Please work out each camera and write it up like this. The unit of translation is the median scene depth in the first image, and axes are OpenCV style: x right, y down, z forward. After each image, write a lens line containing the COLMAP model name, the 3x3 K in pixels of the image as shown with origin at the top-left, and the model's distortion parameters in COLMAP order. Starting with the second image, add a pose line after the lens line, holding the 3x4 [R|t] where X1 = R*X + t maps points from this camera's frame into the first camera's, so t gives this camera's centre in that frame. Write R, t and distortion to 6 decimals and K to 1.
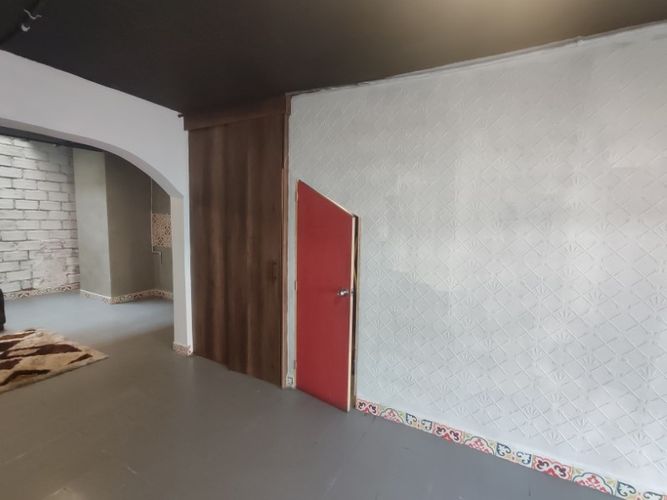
lens RADIAL K [[301.8, 0, 335.5], [0, 301.8, 250.2], [0, 0, 1]] dist [-0.018964, 0.006299]
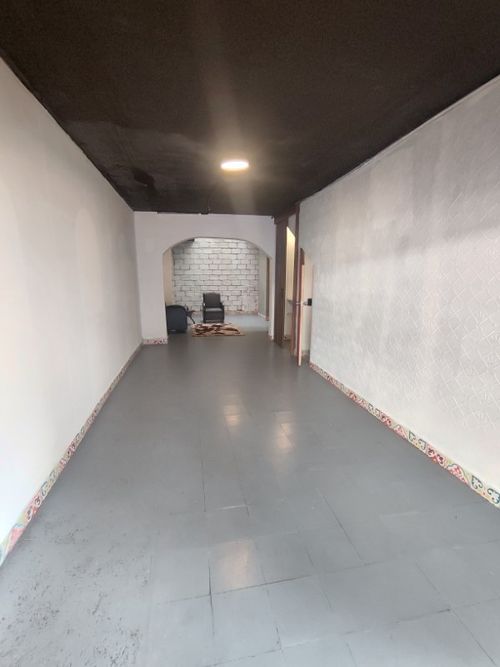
lens RADIAL K [[301.8, 0, 250.0], [0, 301.8, 333.5], [0, 0, 1]] dist [-0.018964, 0.006299]
pose [[0.631354, 0.126850, -0.765050, 0.567695], [-0.063841, 0.991684, 0.111742, 0.055741], [0.772863, -0.021708, 0.634202, -0.225659]]
